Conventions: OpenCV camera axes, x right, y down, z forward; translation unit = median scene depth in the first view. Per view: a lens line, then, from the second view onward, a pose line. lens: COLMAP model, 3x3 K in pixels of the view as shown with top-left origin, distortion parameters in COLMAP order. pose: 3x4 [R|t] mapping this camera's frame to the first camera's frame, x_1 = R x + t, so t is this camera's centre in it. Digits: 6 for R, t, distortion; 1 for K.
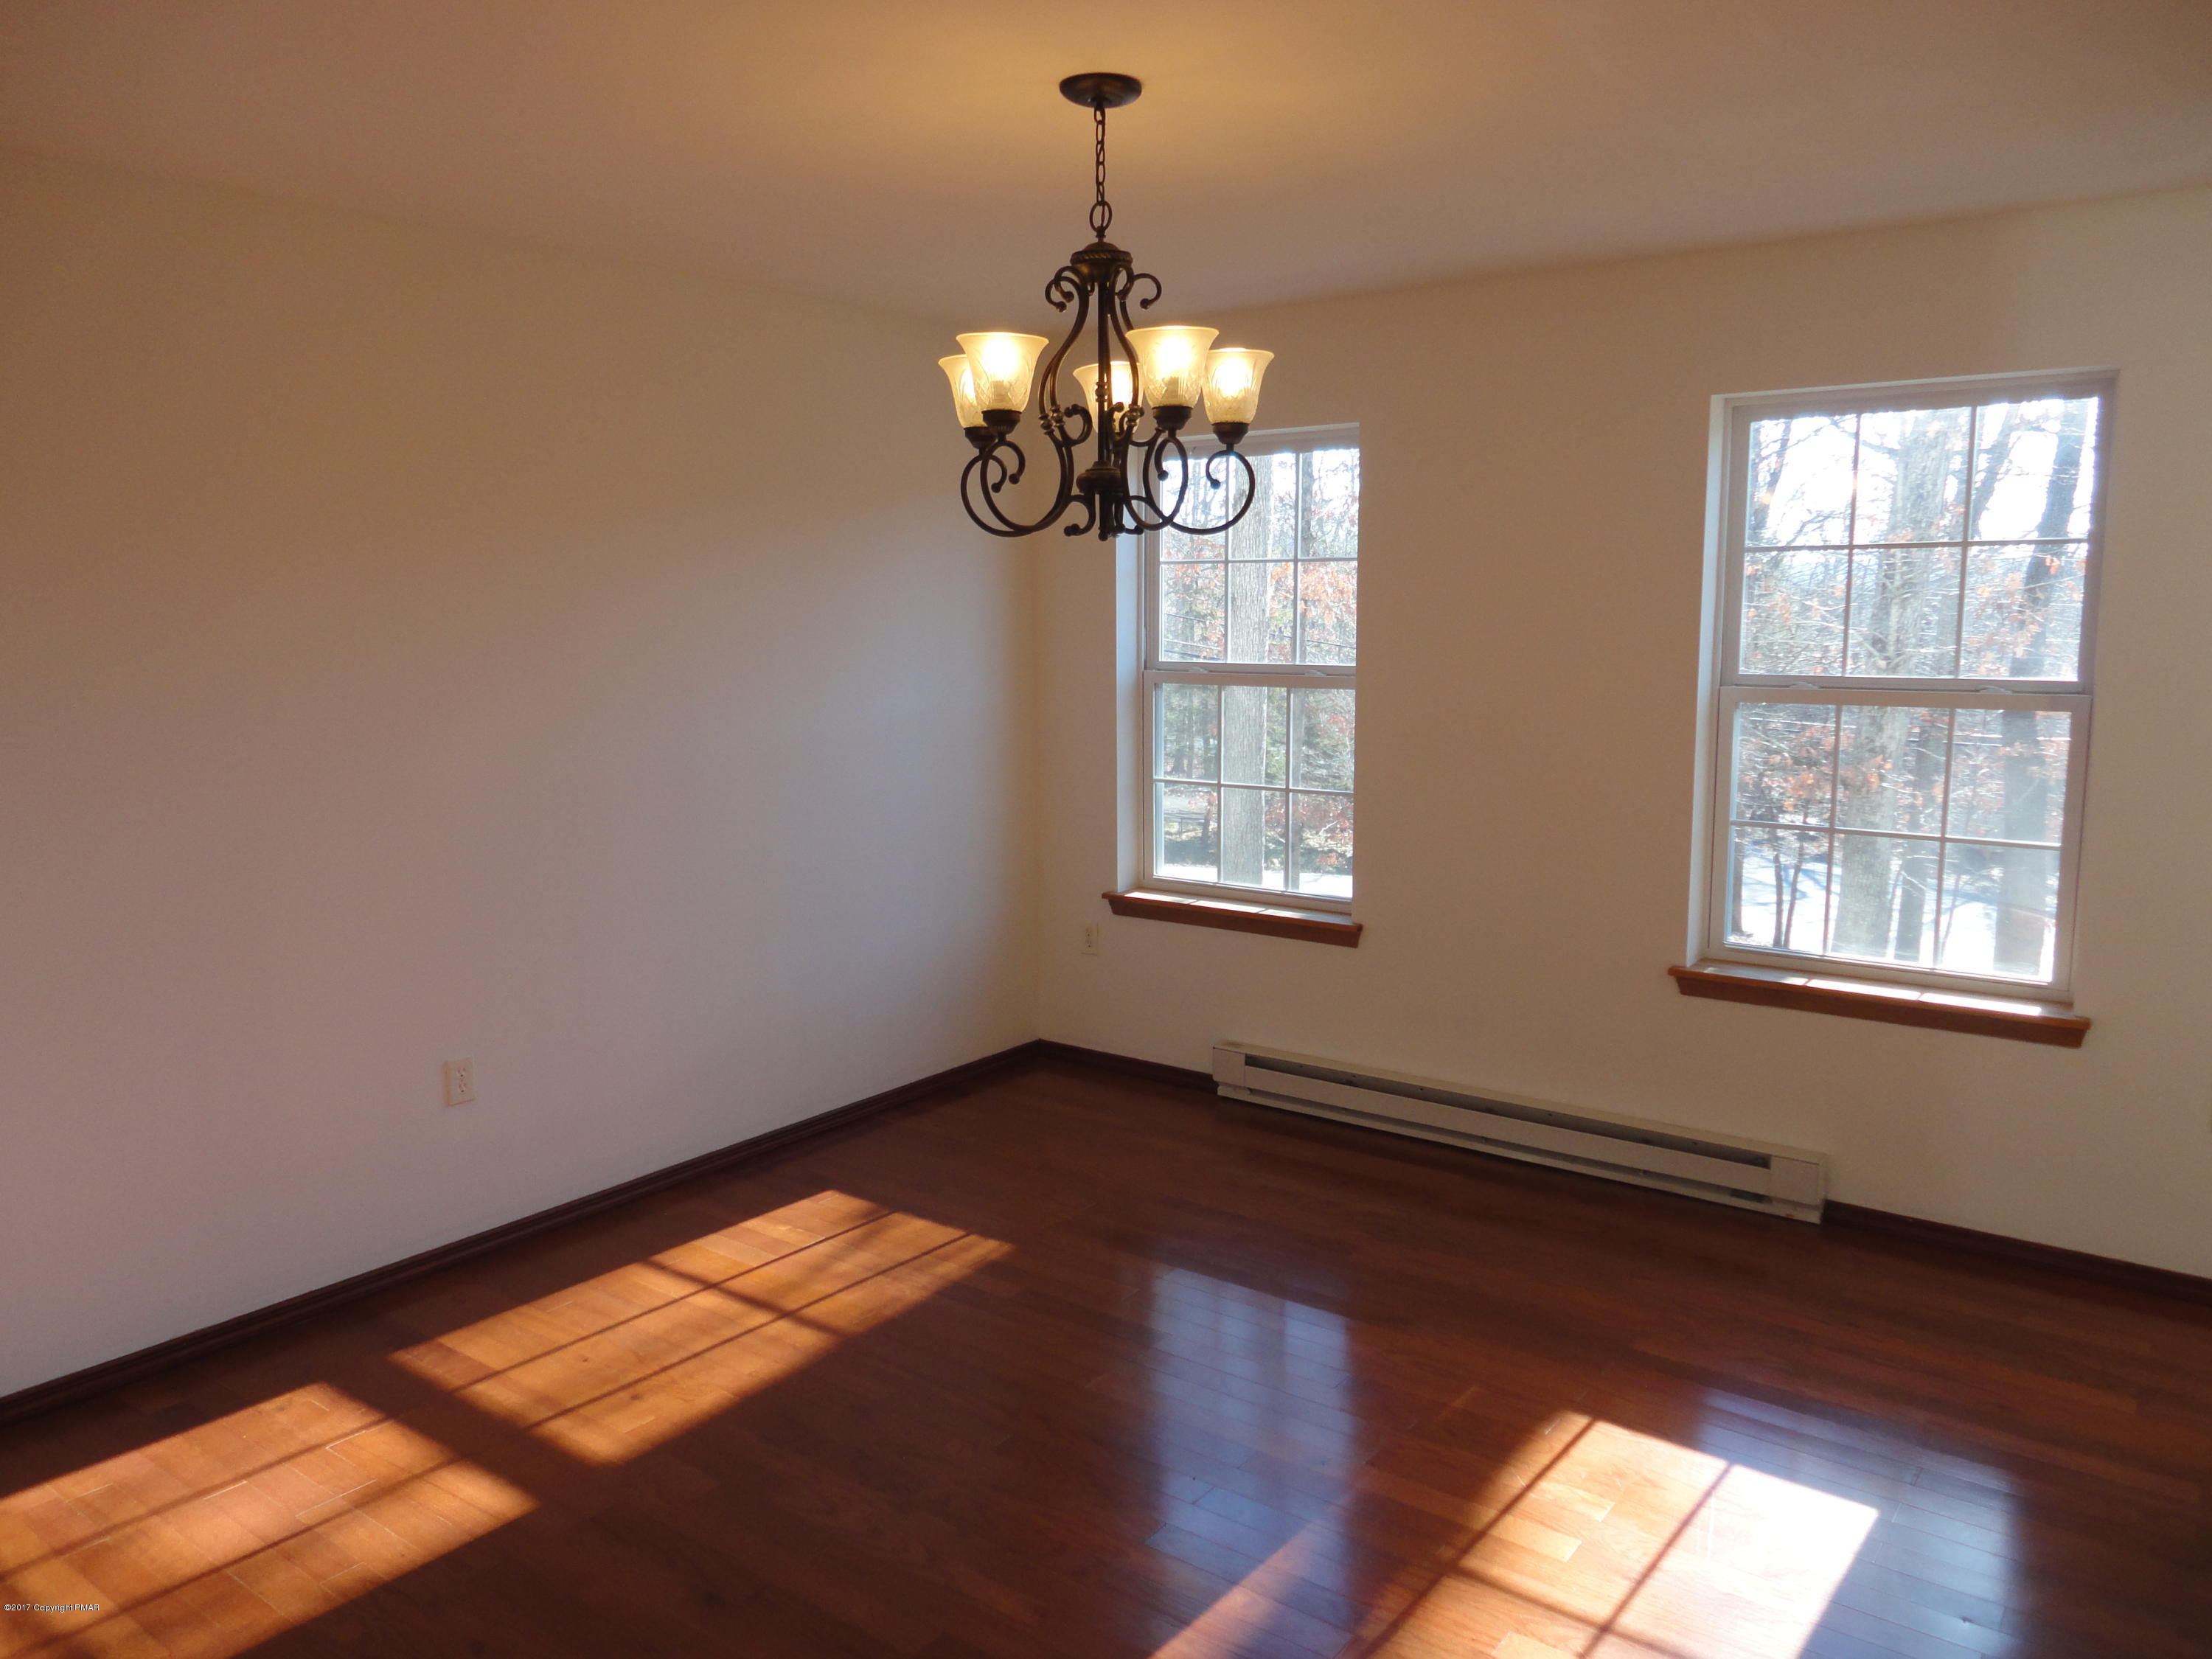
lens RADIAL K [[1609.1, 0, 1100.9], [0, 1609.1, 830.5], [0, 0, 1]] dist [-0.008610, -0.005182]
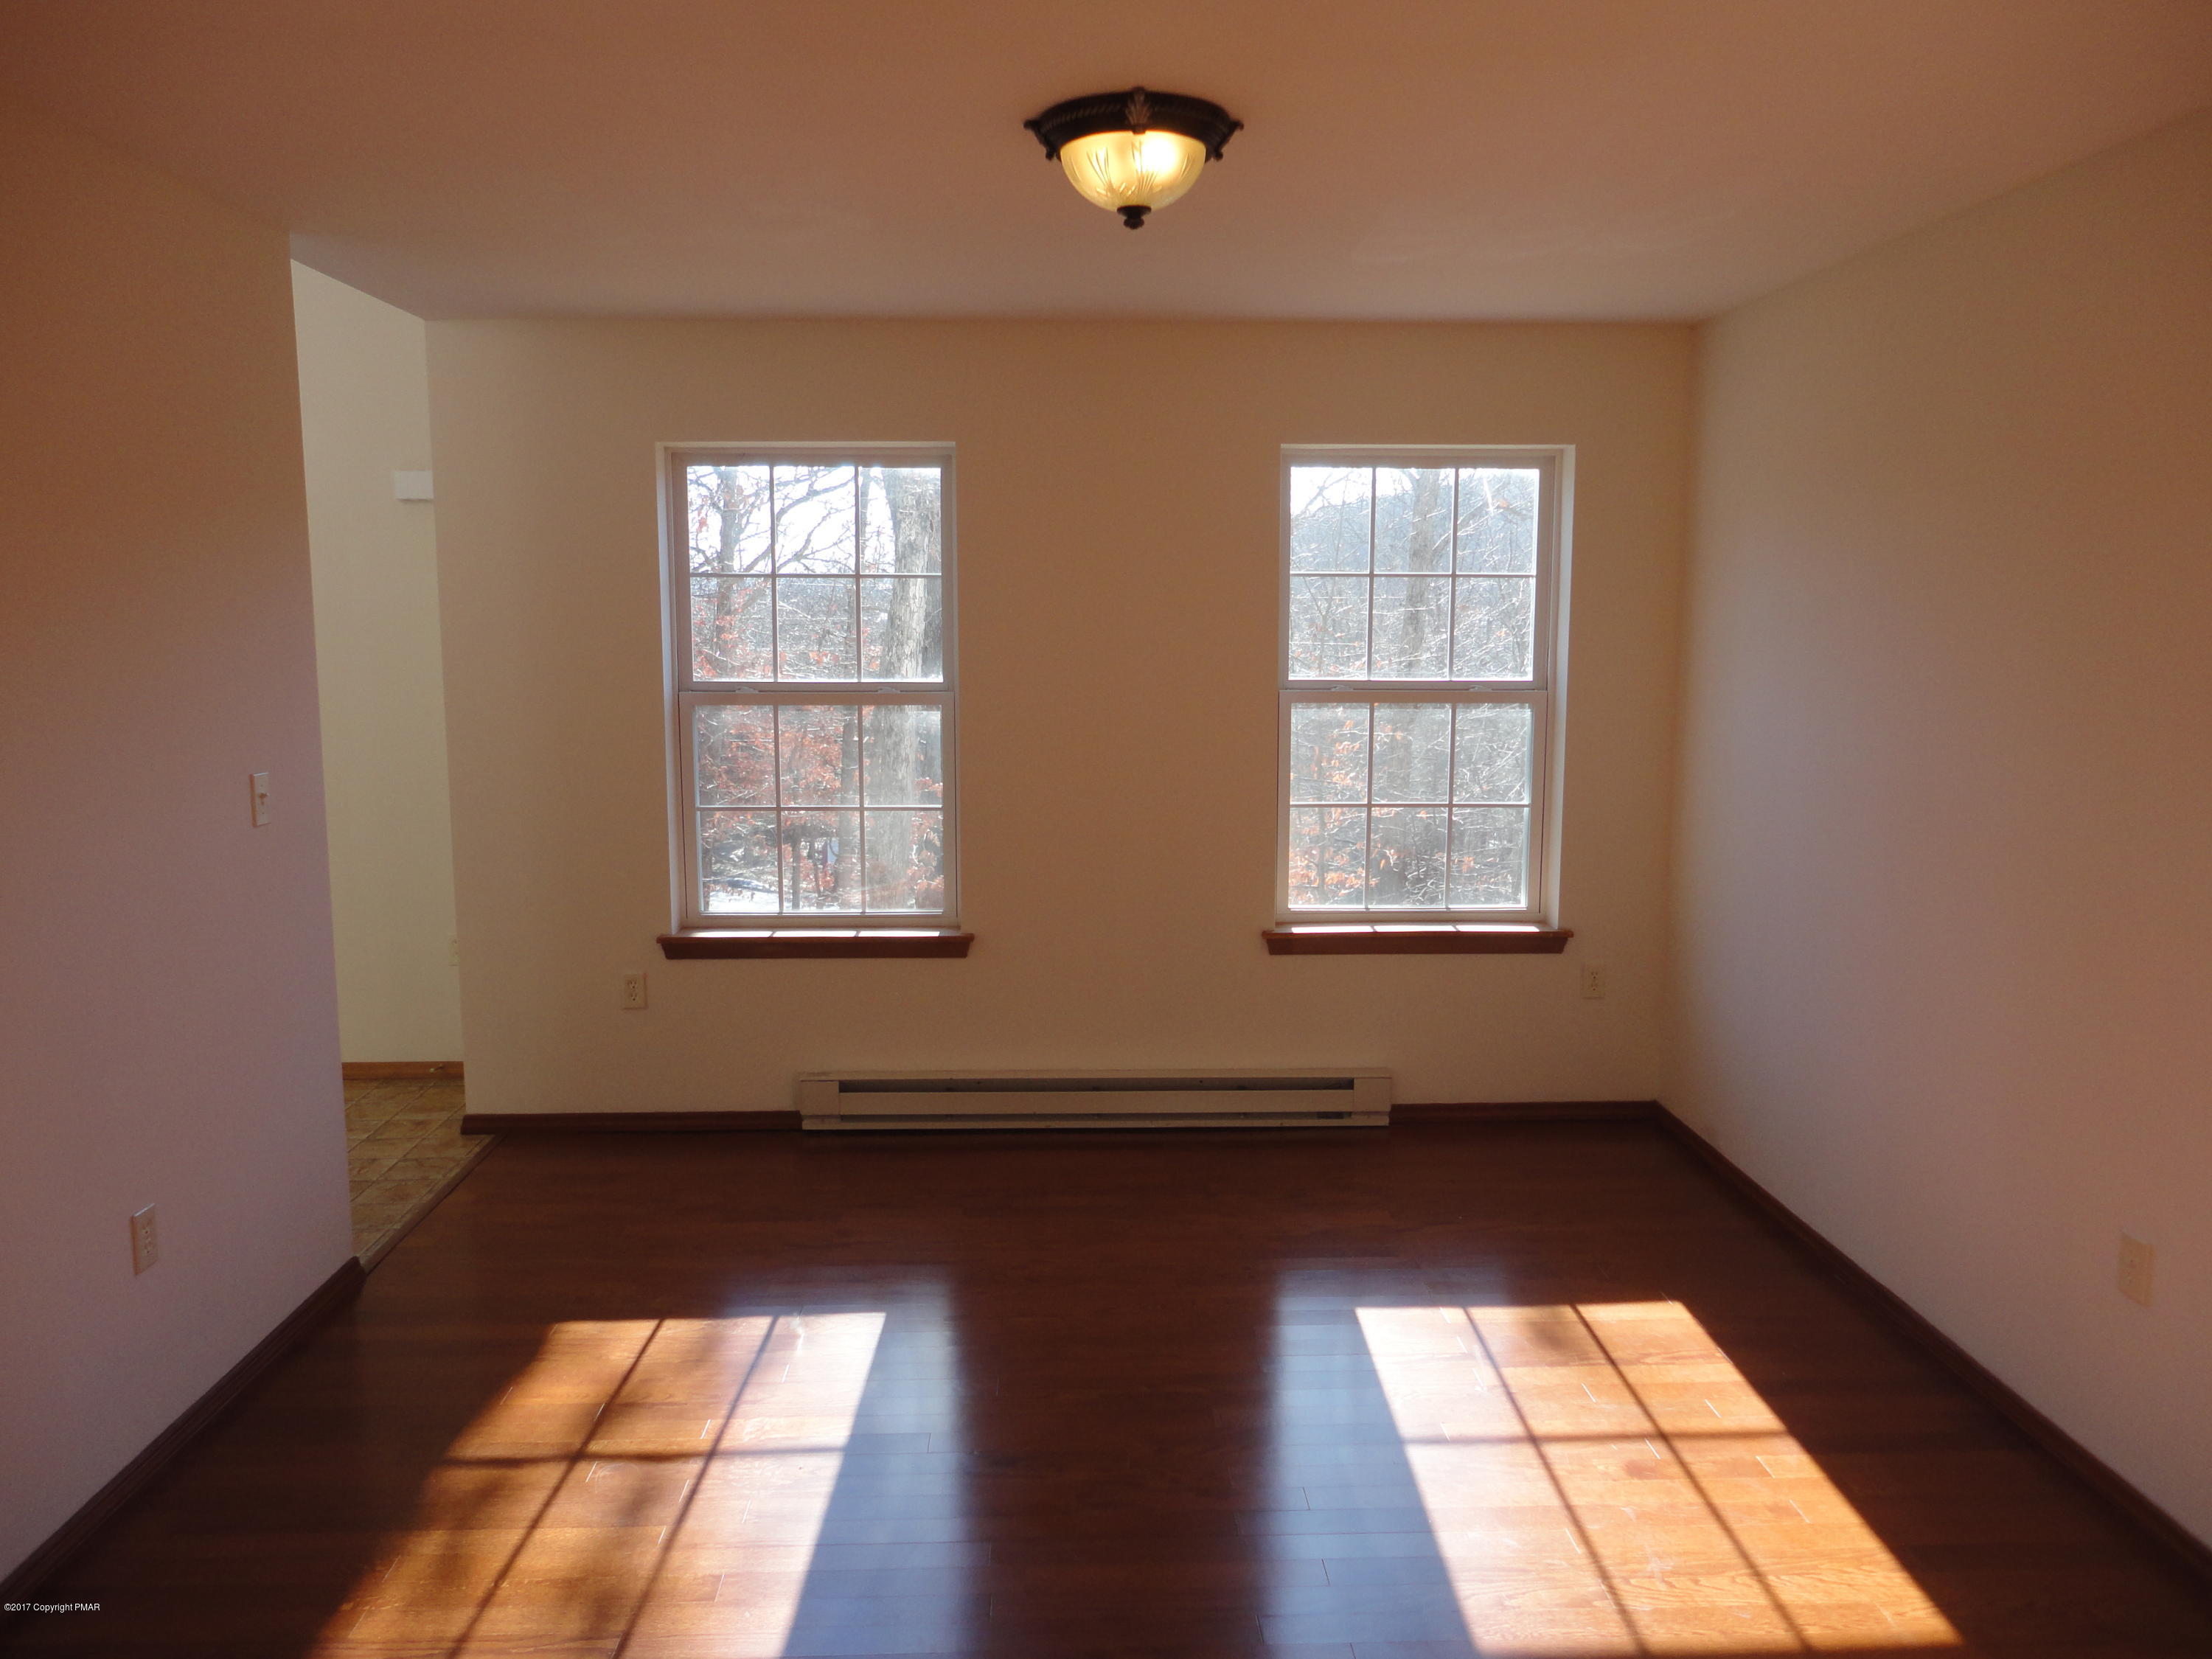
lens RADIAL K [[1404.9, 0, 1106.0], [0, 1404.9, 829.5], [0, 0, 1]] dist [-0.003507, -0.000749]
pose [[0.777428, -0.085874, 0.623082, -0.310377], [0.081640, 0.996033, 0.035412, -0.031160], [-0.623651, 0.023339, 0.781354, 0.236080]]
